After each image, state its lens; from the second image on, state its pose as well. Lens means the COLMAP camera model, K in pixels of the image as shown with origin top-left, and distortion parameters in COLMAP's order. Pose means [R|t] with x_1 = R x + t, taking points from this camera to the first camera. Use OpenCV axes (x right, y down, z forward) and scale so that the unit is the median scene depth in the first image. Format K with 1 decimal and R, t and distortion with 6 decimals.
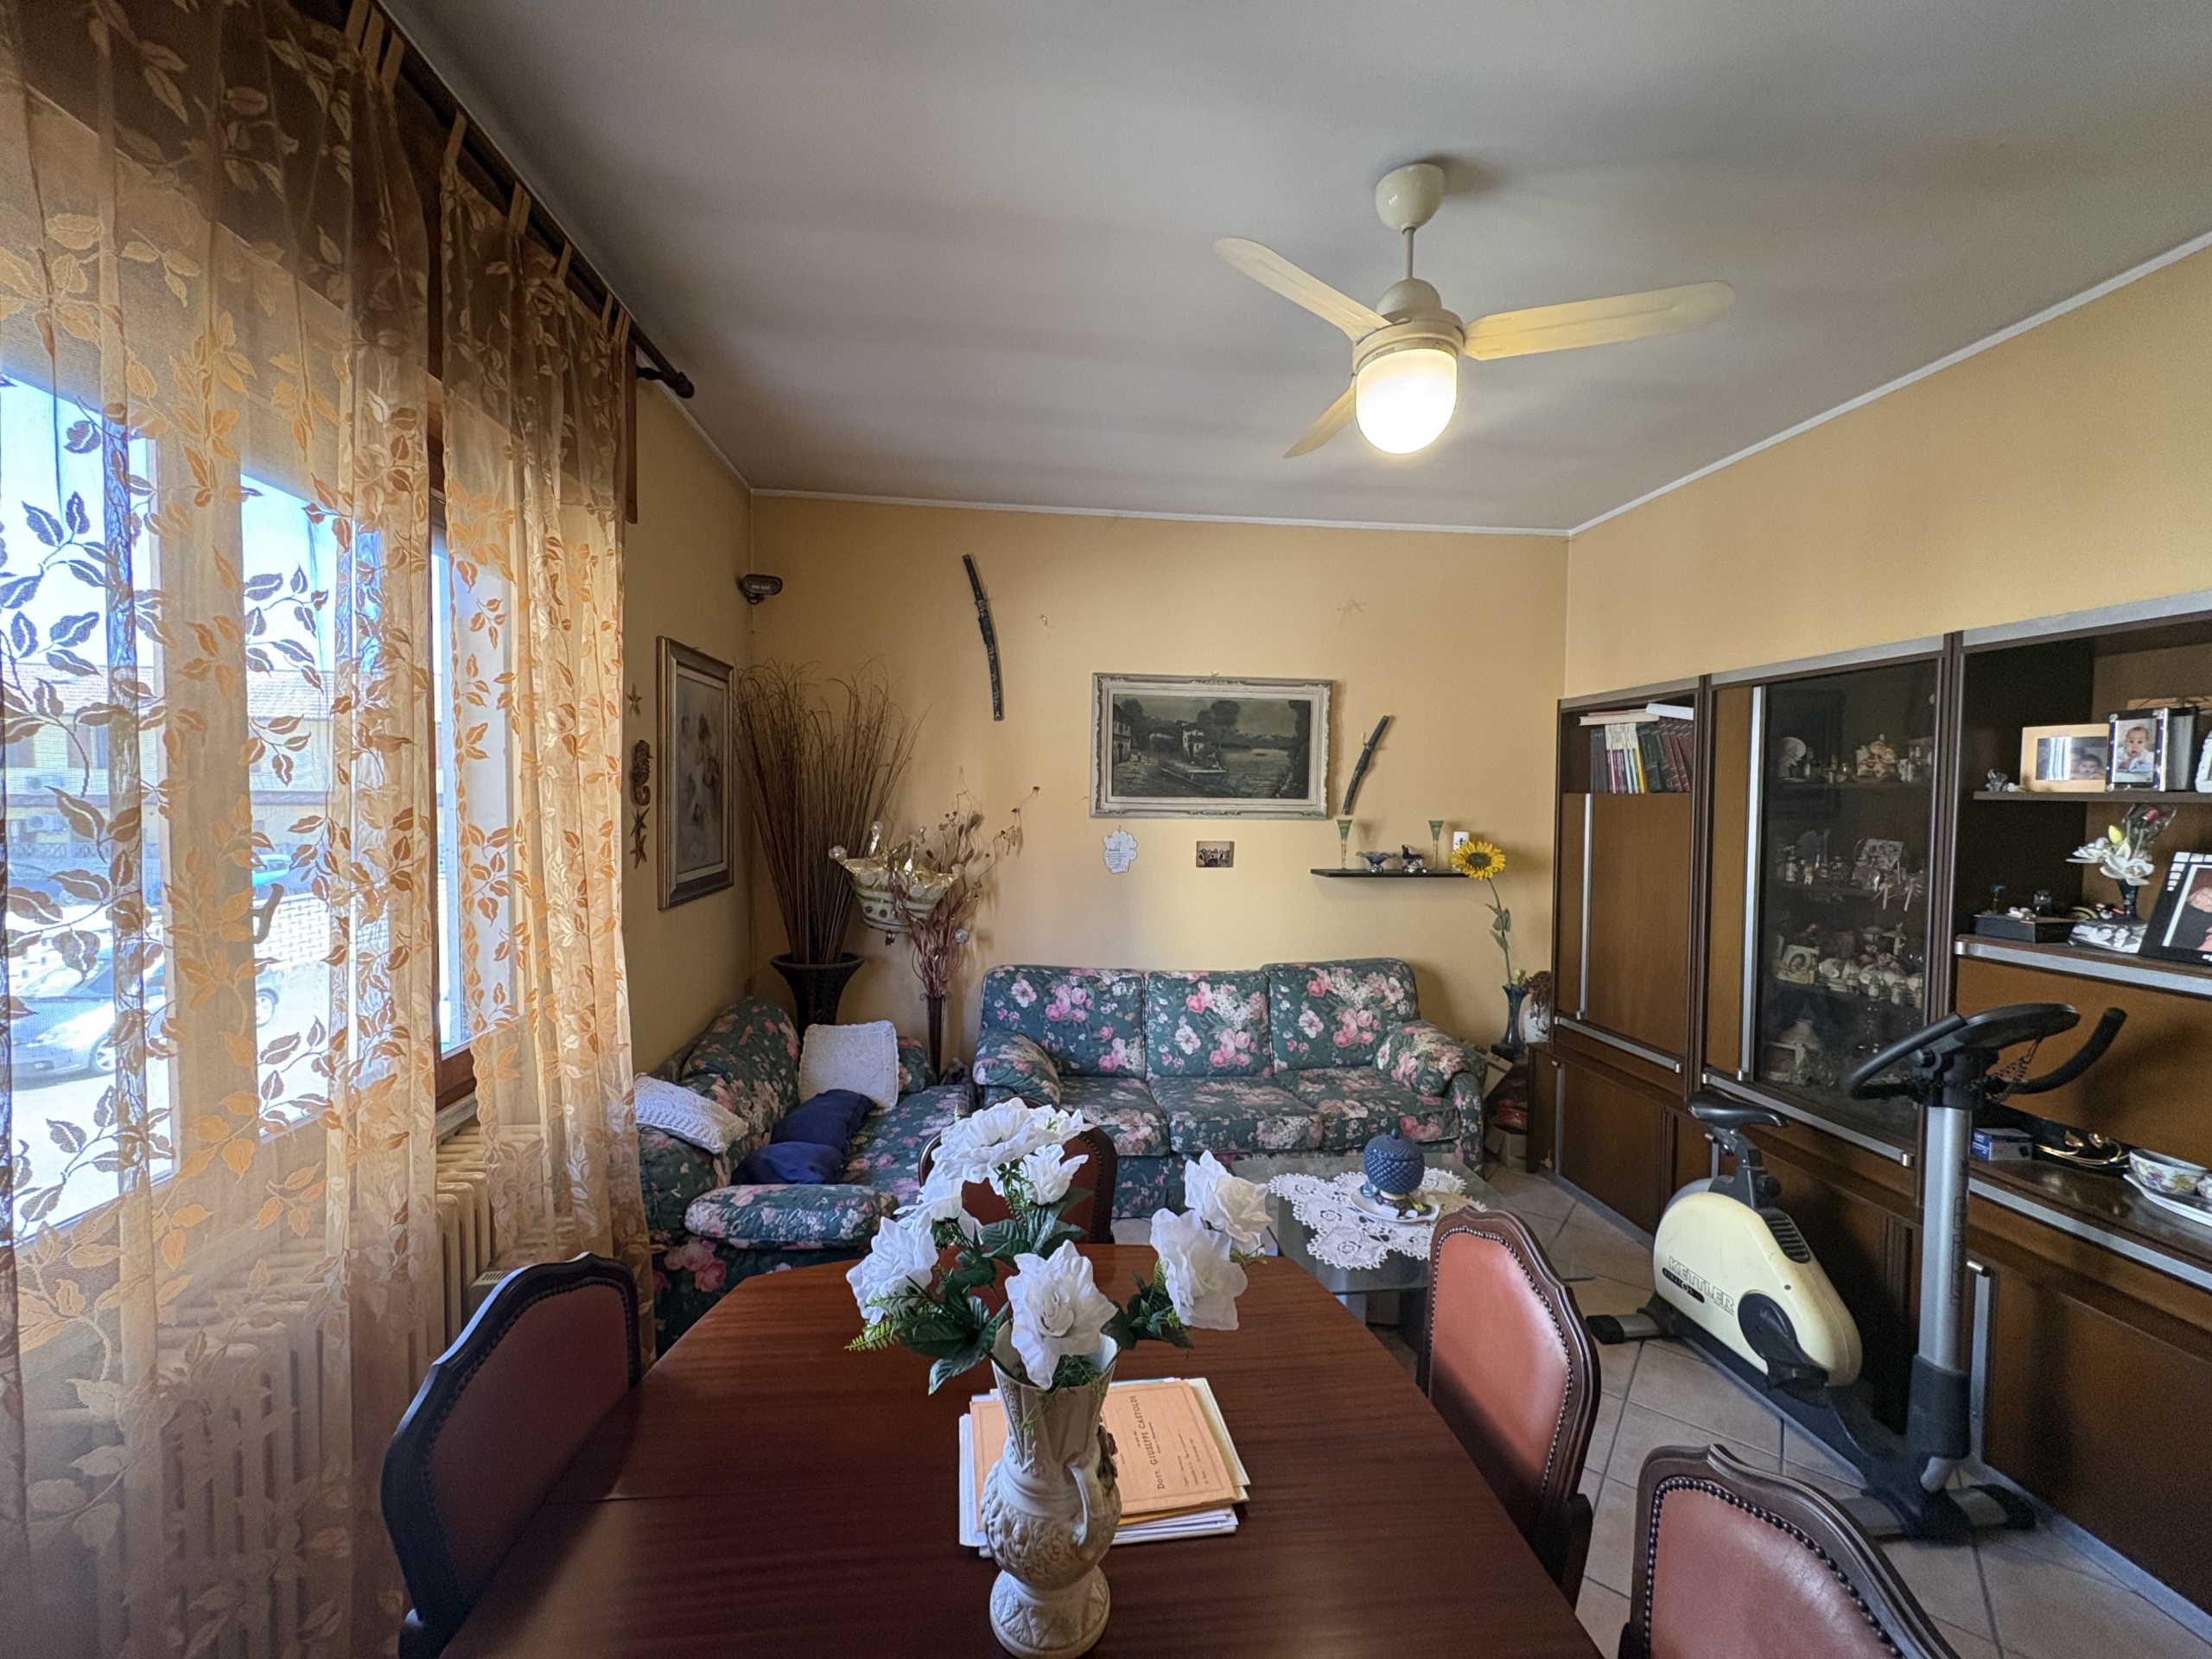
lens RADIAL K [[879.6, 0, 1107.6], [0, 879.6, 829.6], [0, 0, 1]] dist [-0.000188, 0.000283]
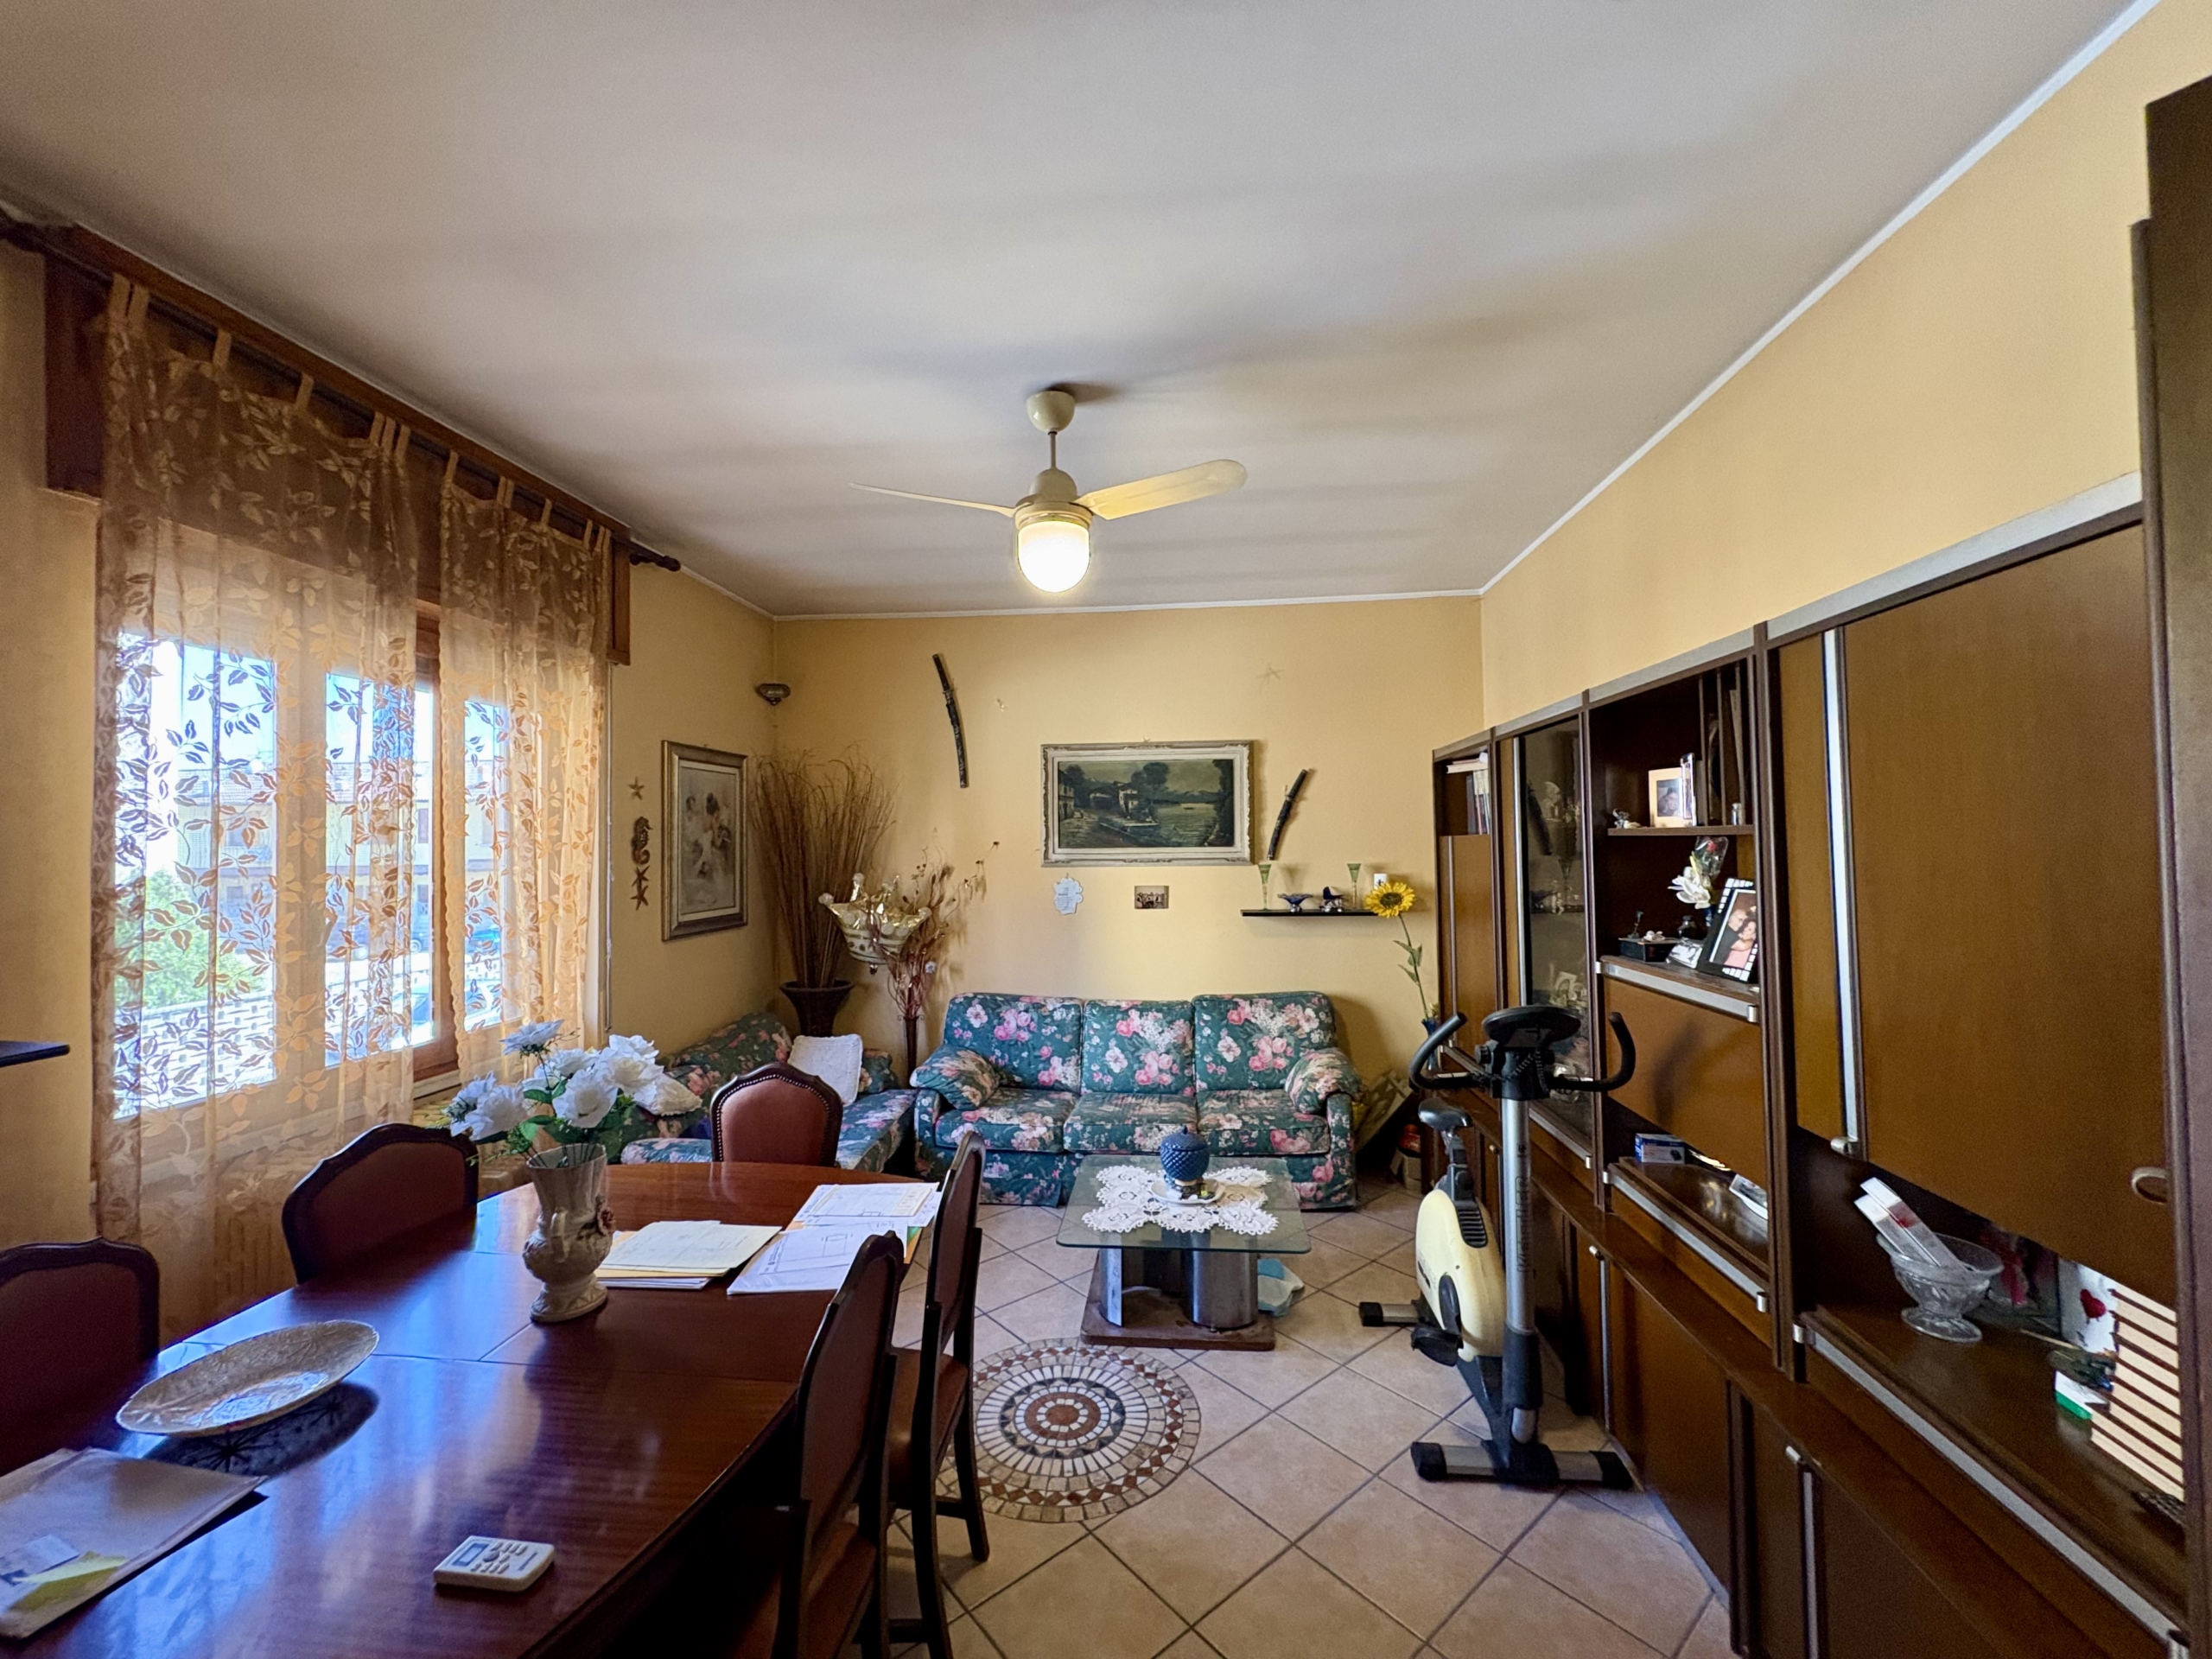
lens RADIAL K [[879.6, 0, 1107.6], [0, 879.6, 829.6], [0, 0, 1]] dist [-0.000188, 0.000283]
pose [[0.977365, -0.027660, -0.209744, 0.348859], [0.015312, 0.998065, -0.060268, 0.009672], [0.211005, 0.055693, 0.975897, -0.142817]]
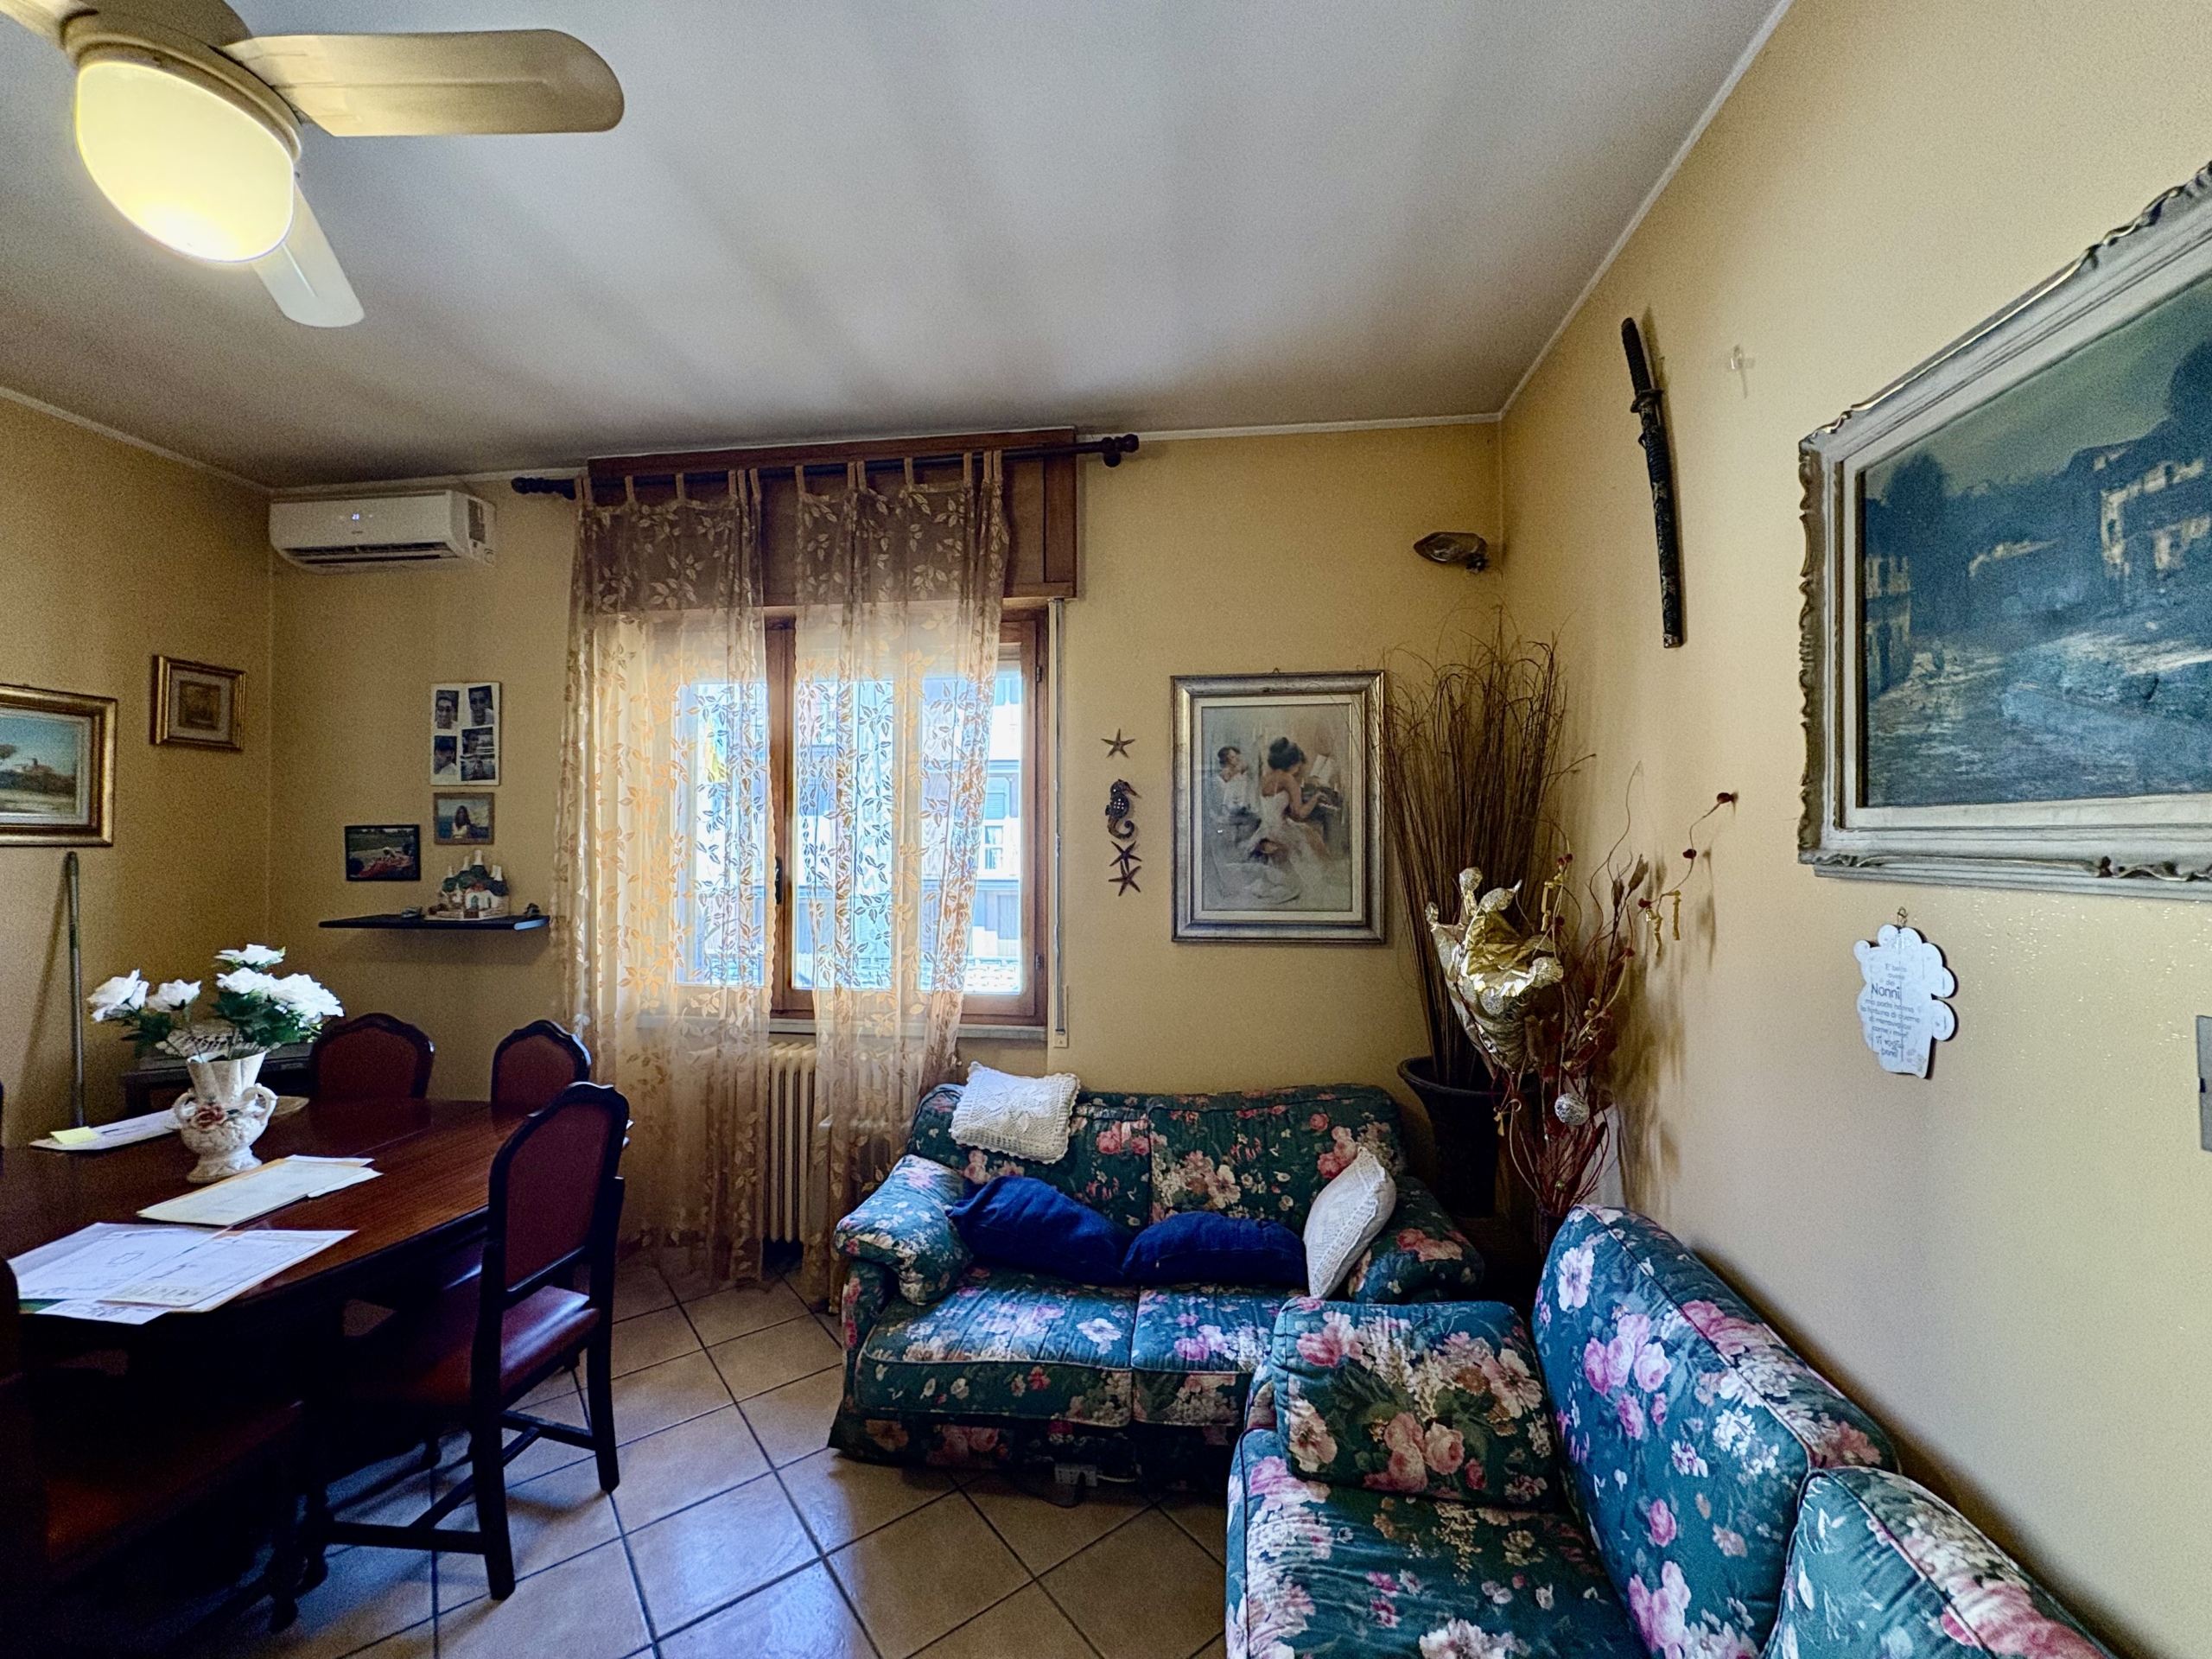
lens RADIAL K [[879.6, 0, 1107.6], [0, 879.6, 829.6], [0, 0, 1]] dist [-0.000188, 0.000283]
pose [[-0.236632, -0.023445, -0.971316, 0.396262], [-0.043679, 0.998955, -0.013472, -0.016898], [0.970617, 0.039238, -0.237409, 0.912958]]
